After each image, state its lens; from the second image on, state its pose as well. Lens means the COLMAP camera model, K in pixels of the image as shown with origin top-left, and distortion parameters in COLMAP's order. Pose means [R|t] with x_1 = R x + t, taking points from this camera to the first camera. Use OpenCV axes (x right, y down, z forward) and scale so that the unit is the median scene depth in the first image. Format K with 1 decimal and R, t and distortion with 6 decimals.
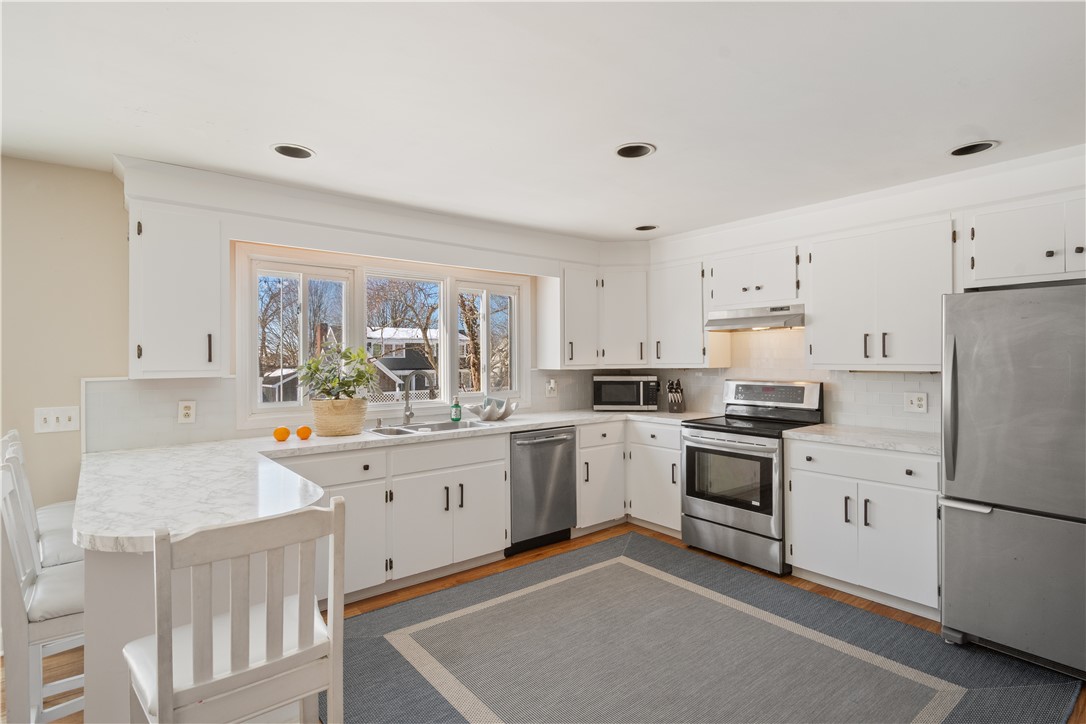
lens RADIAL K [[544.5, 0, 546.1], [0, 544.5, 353.9], [0, 0, 1]] dist [0.001451, 0.000171]
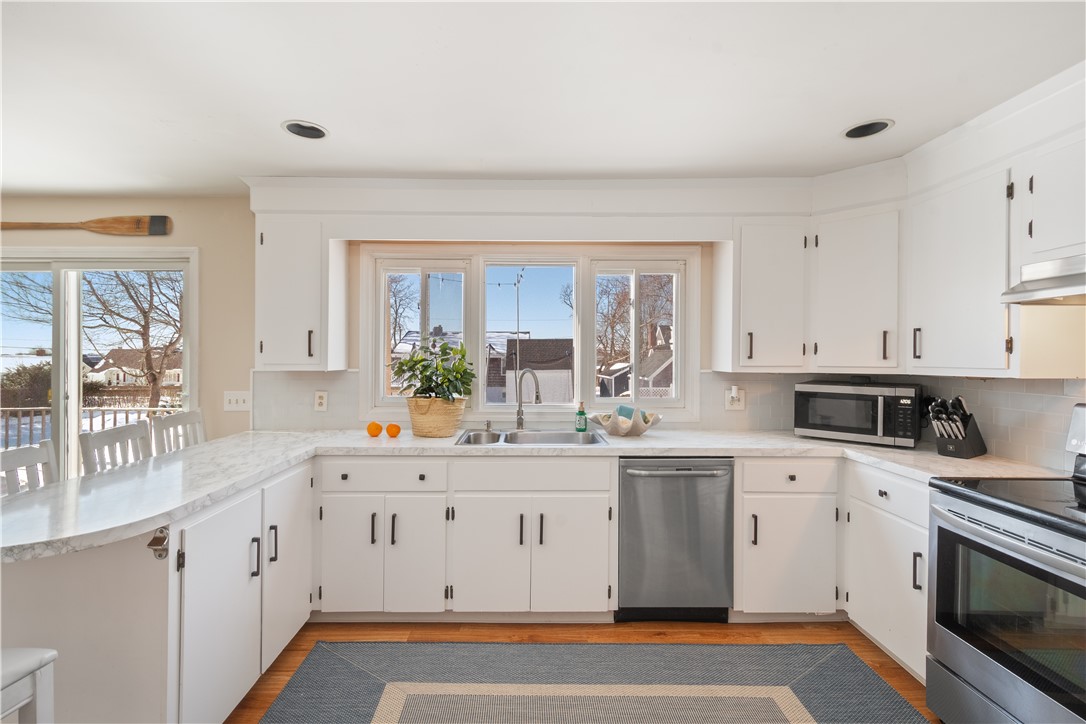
lens RADIAL K [[496.4, 0, 530.3], [0, 496.4, 355.6], [0, 0, 1]] dist [0.003007, 0.000322]
pose [[0.779941, 0.008376, -0.625797, 0.233292], [-0.003031, 0.999949, 0.009606, 0.002245], [0.625846, -0.005596, 0.779927, 0.360326]]
